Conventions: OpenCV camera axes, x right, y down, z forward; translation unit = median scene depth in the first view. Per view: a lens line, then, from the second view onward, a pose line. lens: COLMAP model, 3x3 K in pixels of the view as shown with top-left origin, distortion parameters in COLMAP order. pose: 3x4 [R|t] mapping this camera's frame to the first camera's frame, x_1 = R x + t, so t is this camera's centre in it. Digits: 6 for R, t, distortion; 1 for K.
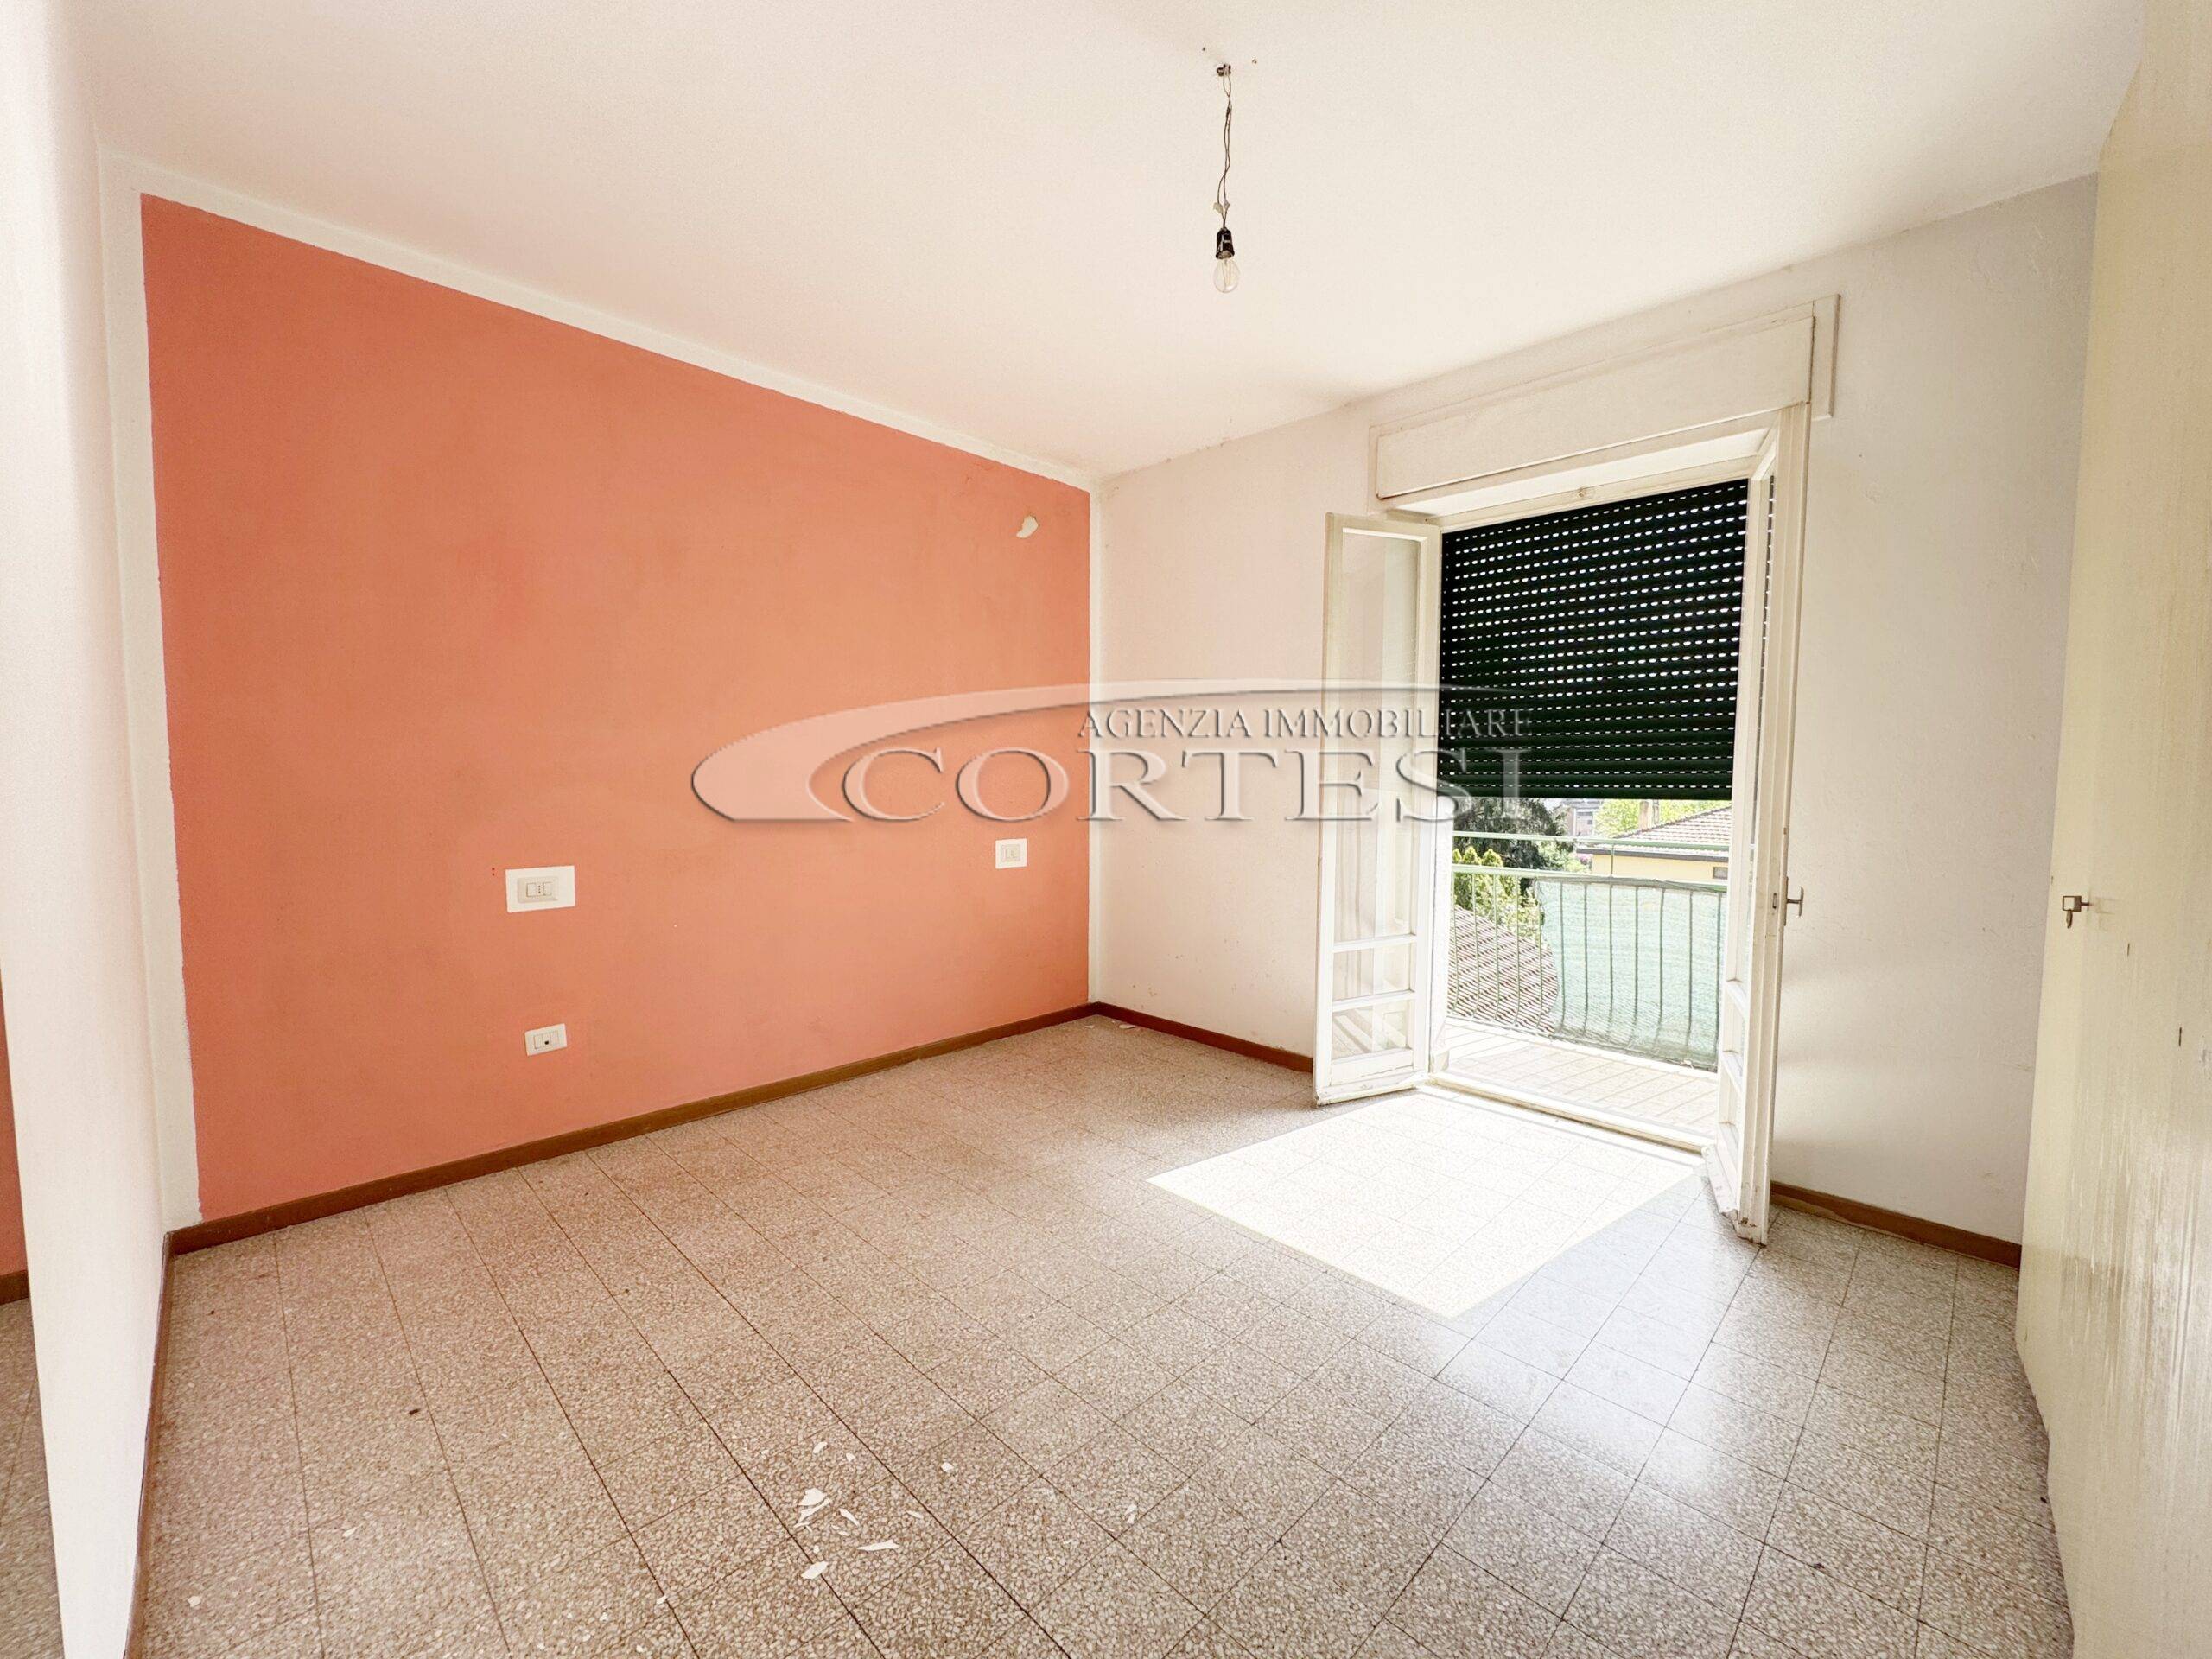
lens RADIAL K [[881.2, 0, 1111.5], [0, 881.2, 825.3], [0, 0, 1]] dist [0.000445, -0.000529]
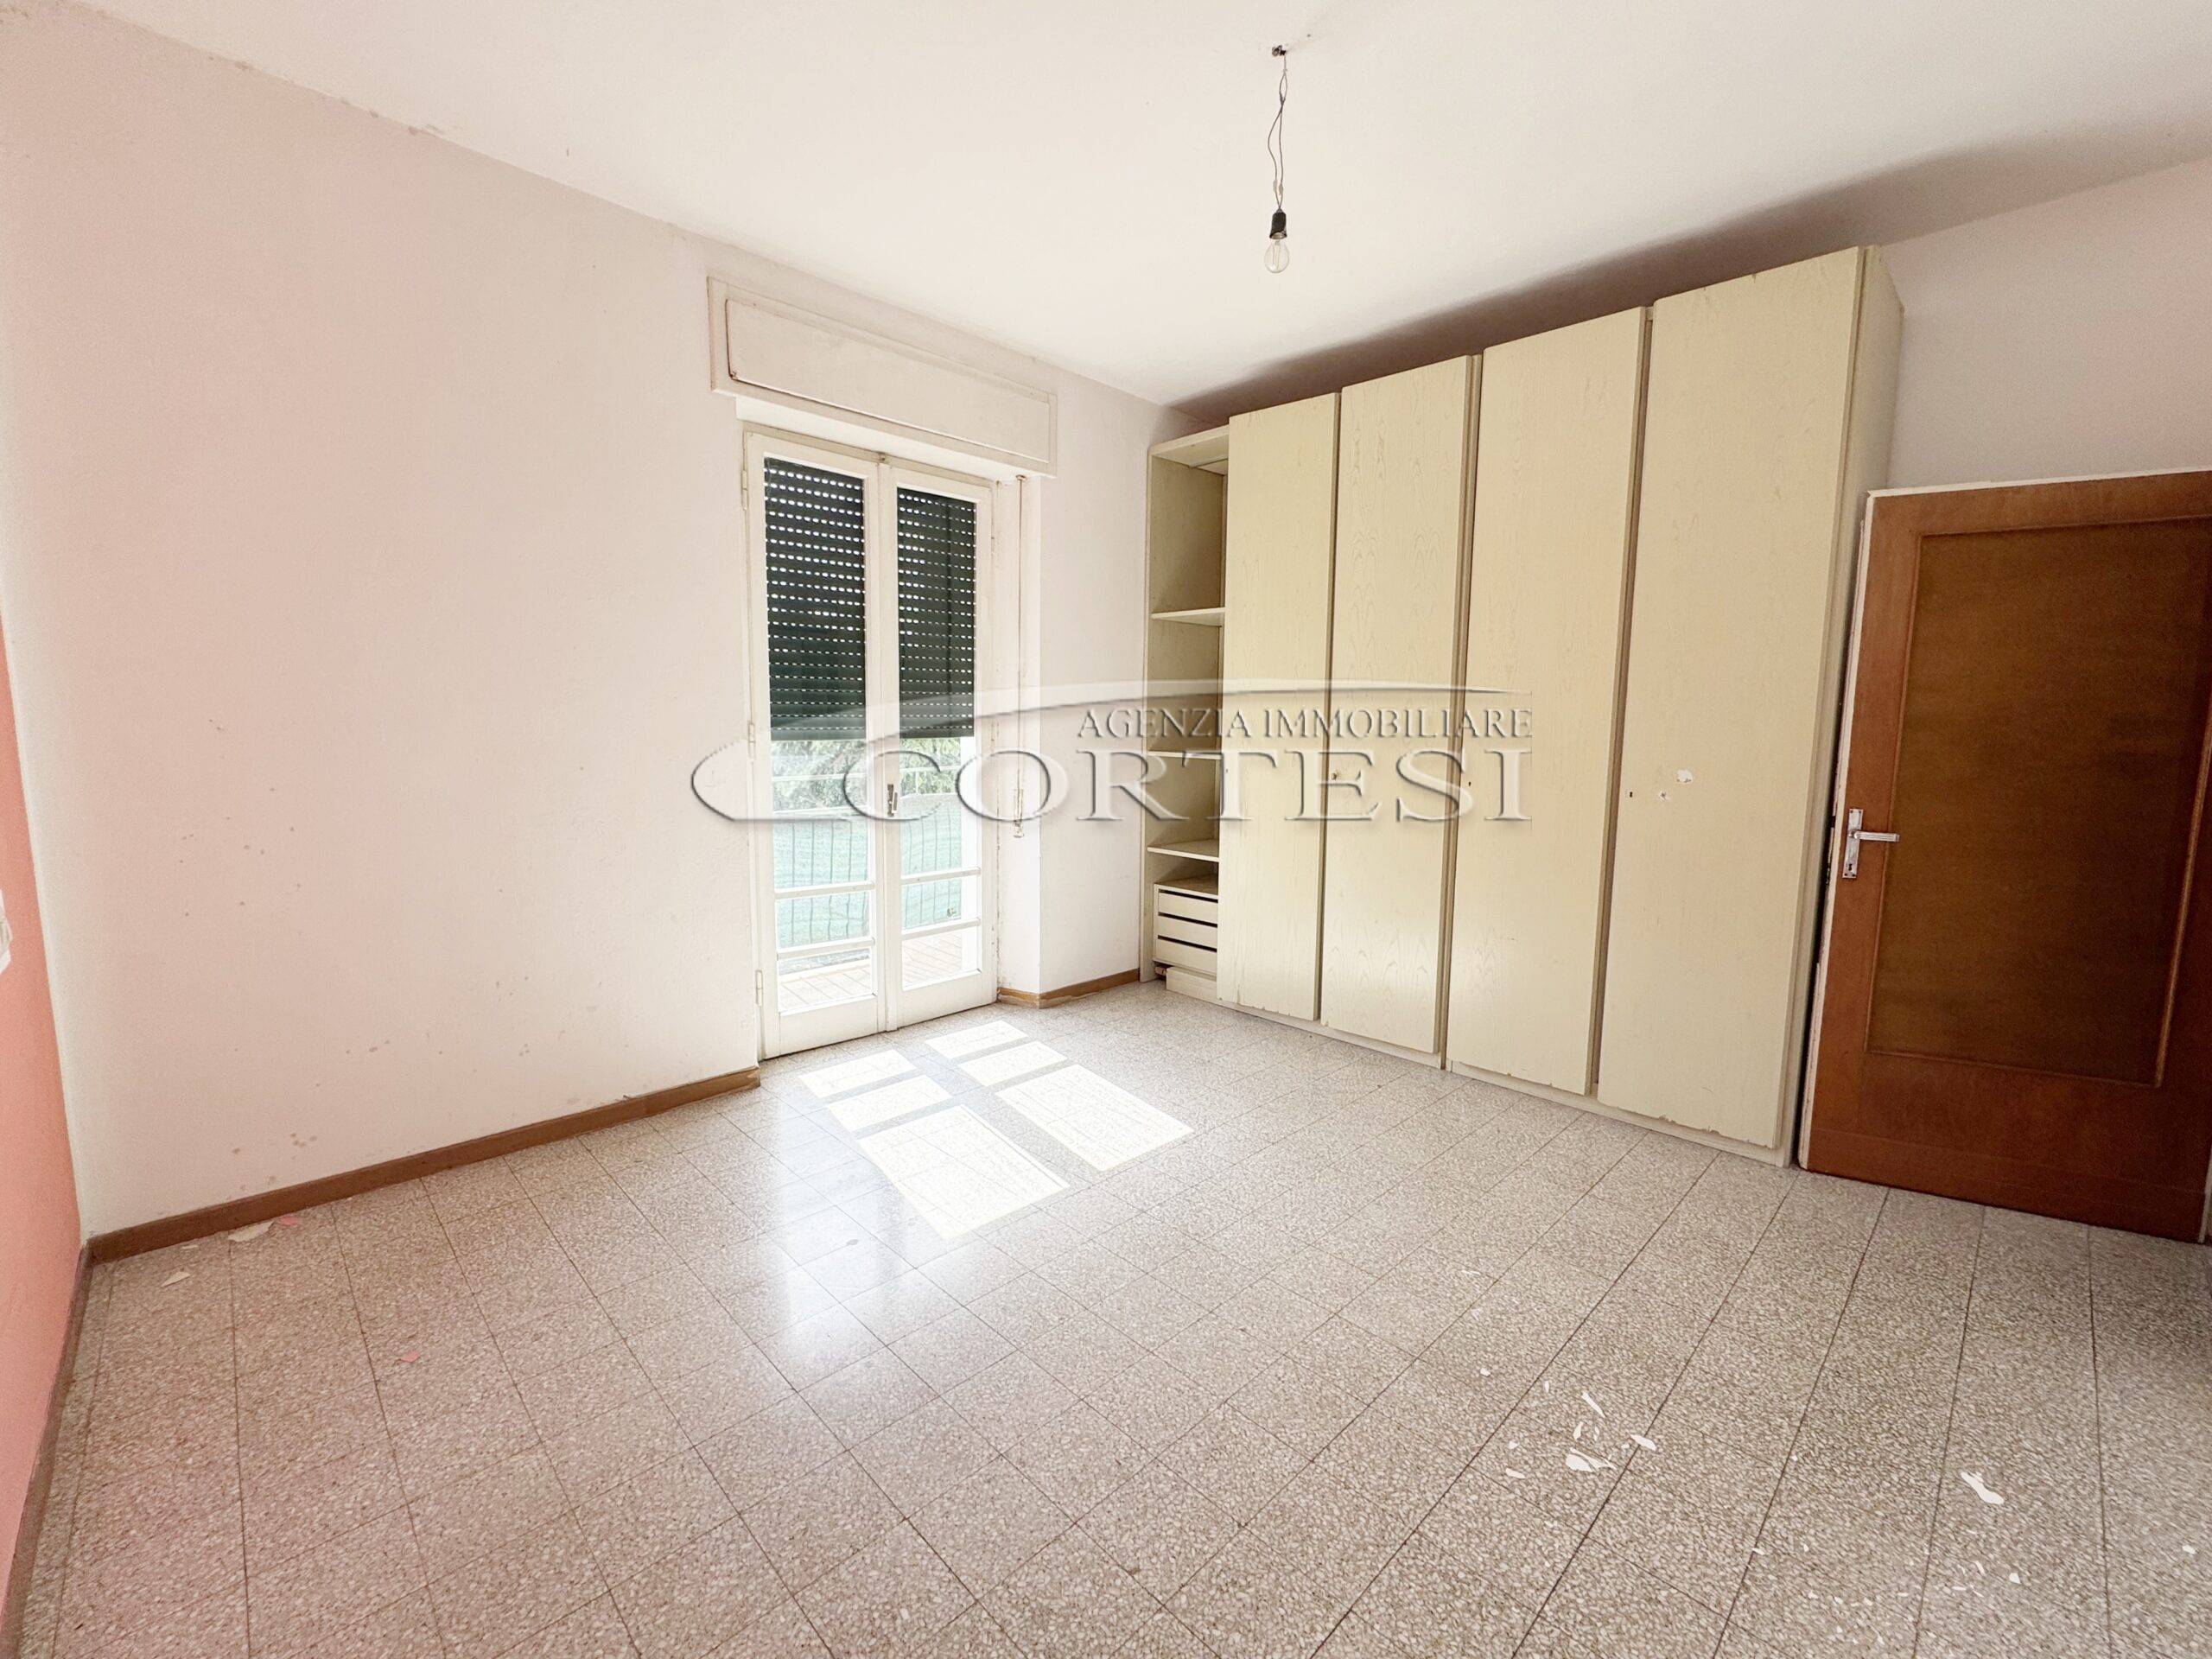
lens RADIAL K [[917.3, 0, 1083.7], [0, 917.3, 823.2], [0, 0, 1]] dist [-0.007311, 0.000344]
pose [[0.038299, -0.116530, 0.992448, -1.072177], [0.052640, 0.992033, 0.114450, -0.076720], [-0.997879, 0.047859, 0.044128, 1.224297]]
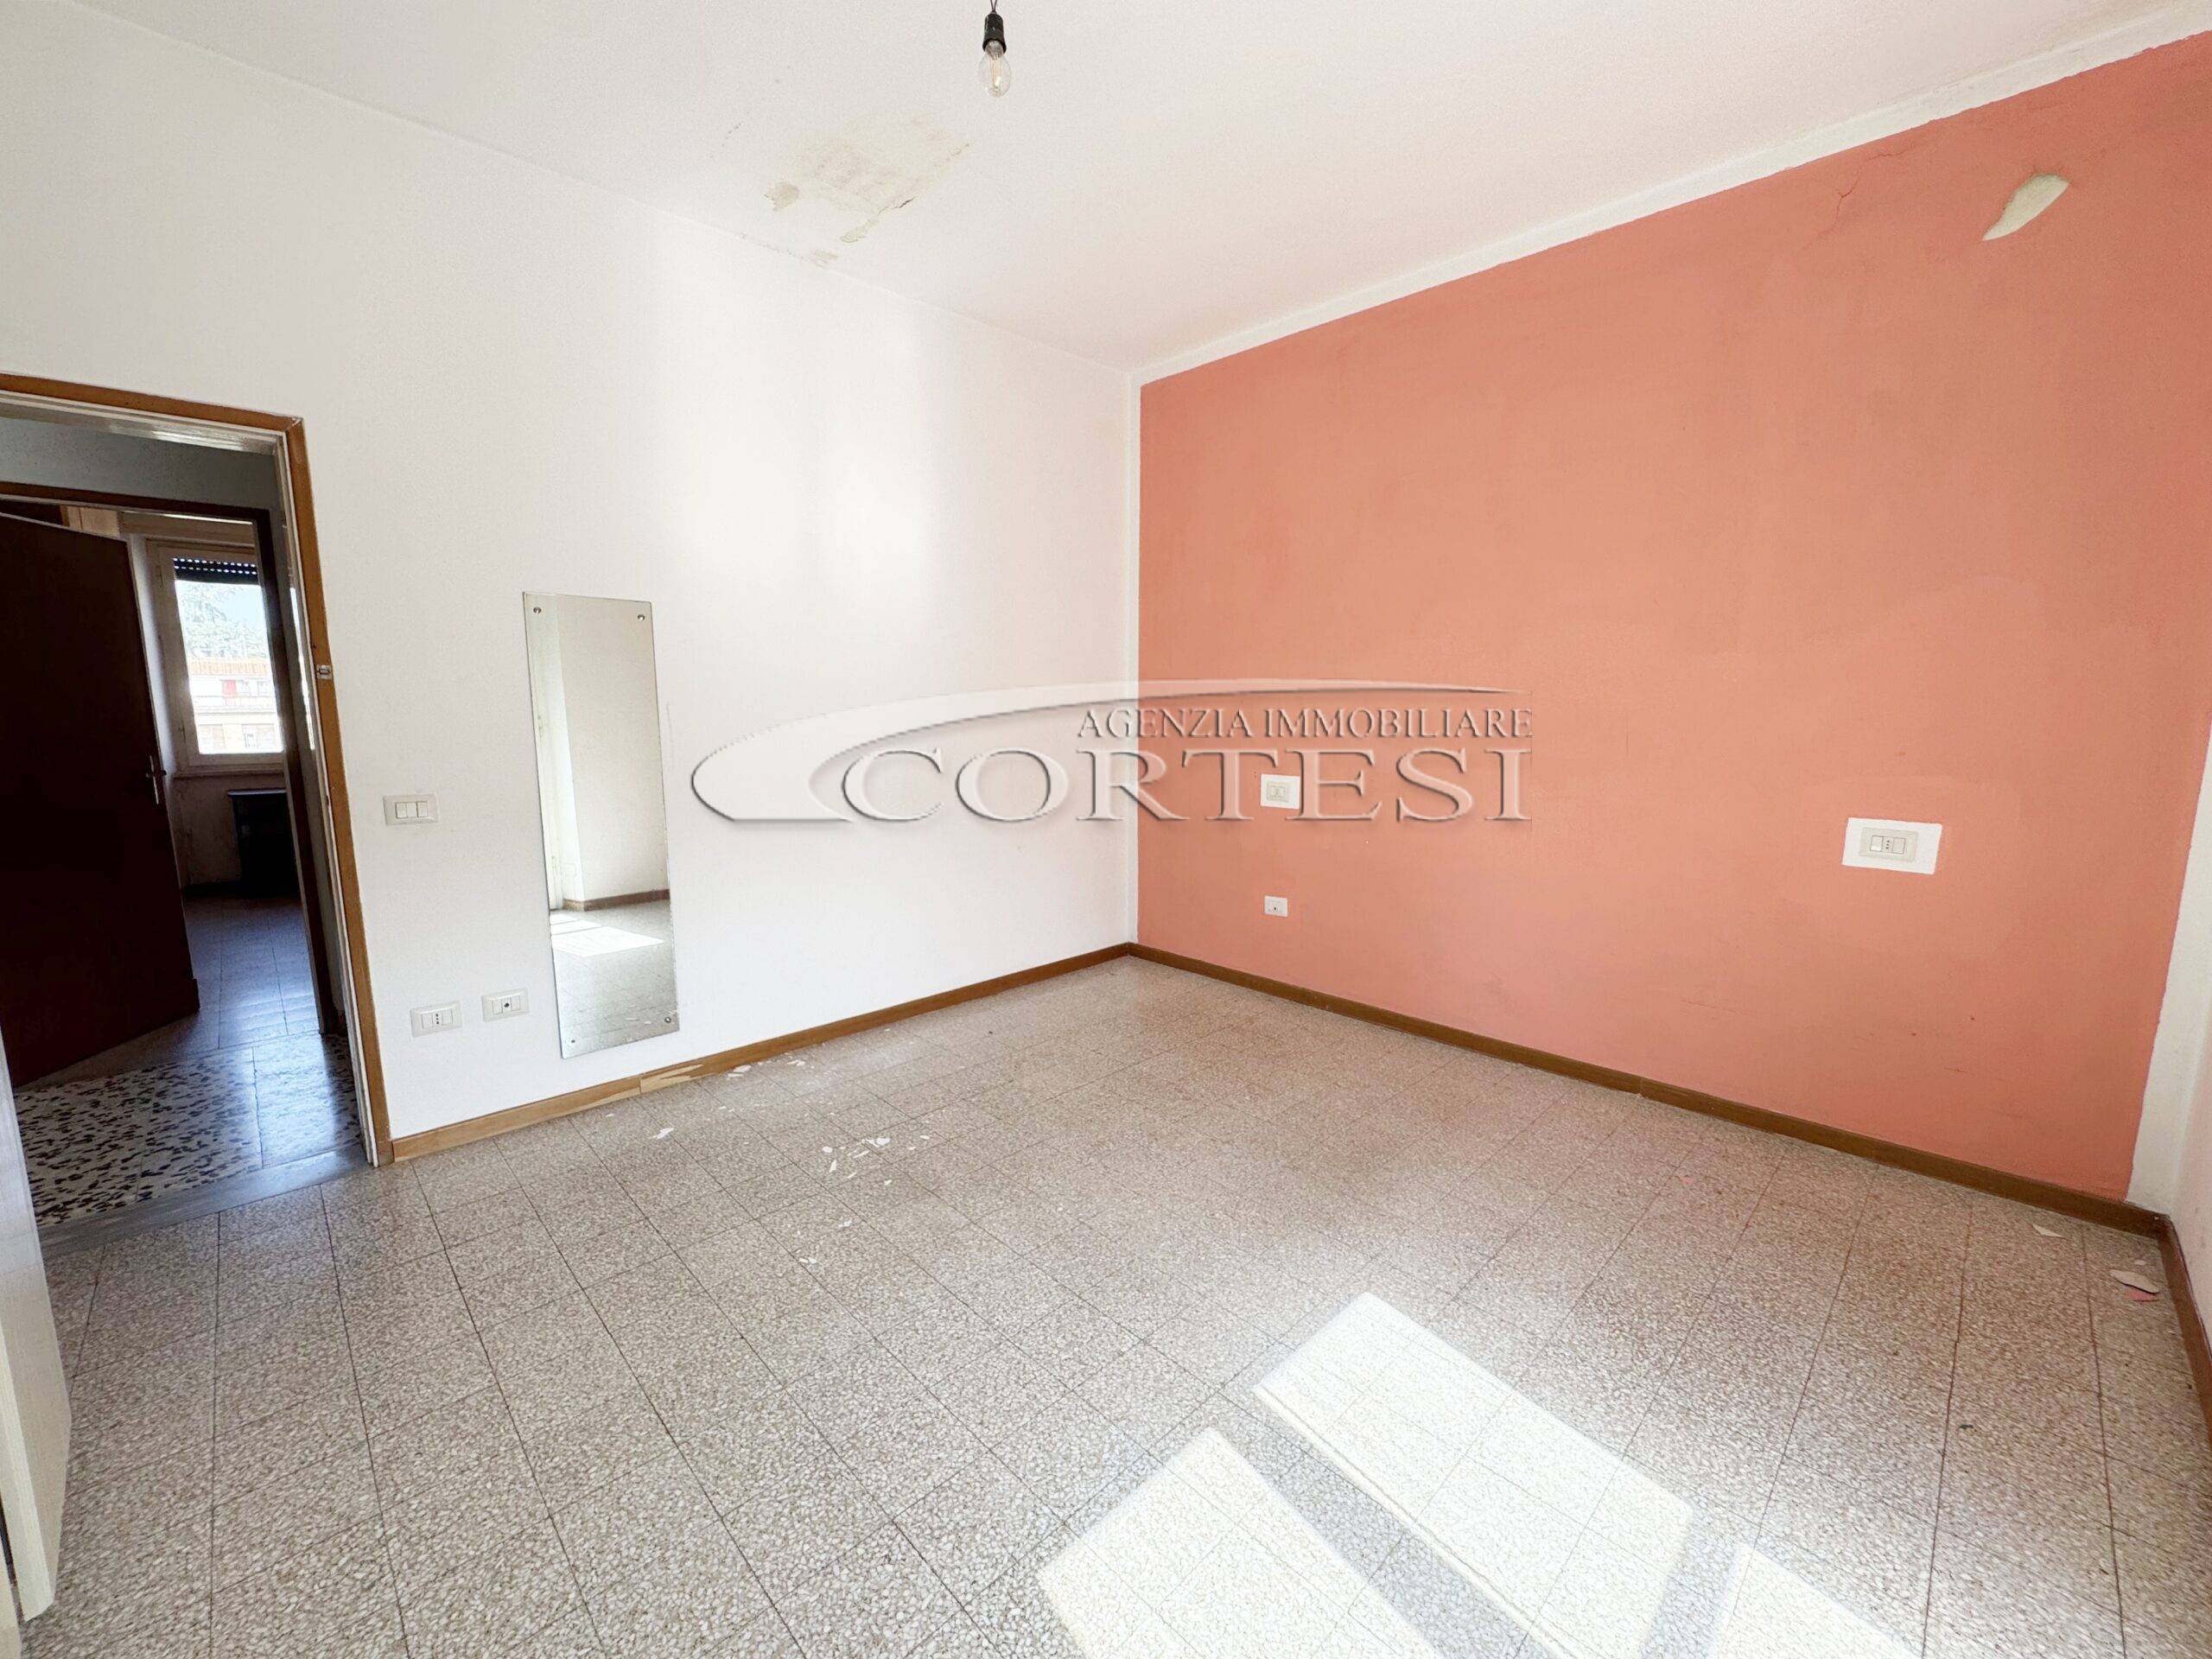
lens RADIAL K [[896.7, 0, 1115.8], [0, 896.7, 829.7], [0, 0, 1]] dist [-0.008675, 0.000979]
pose [[0.002529, 0.134719, -0.990881, 1.031407], [-0.062937, 0.988941, 0.134295, -0.052855], [0.998014, 0.062024, 0.010980, 1.148887]]
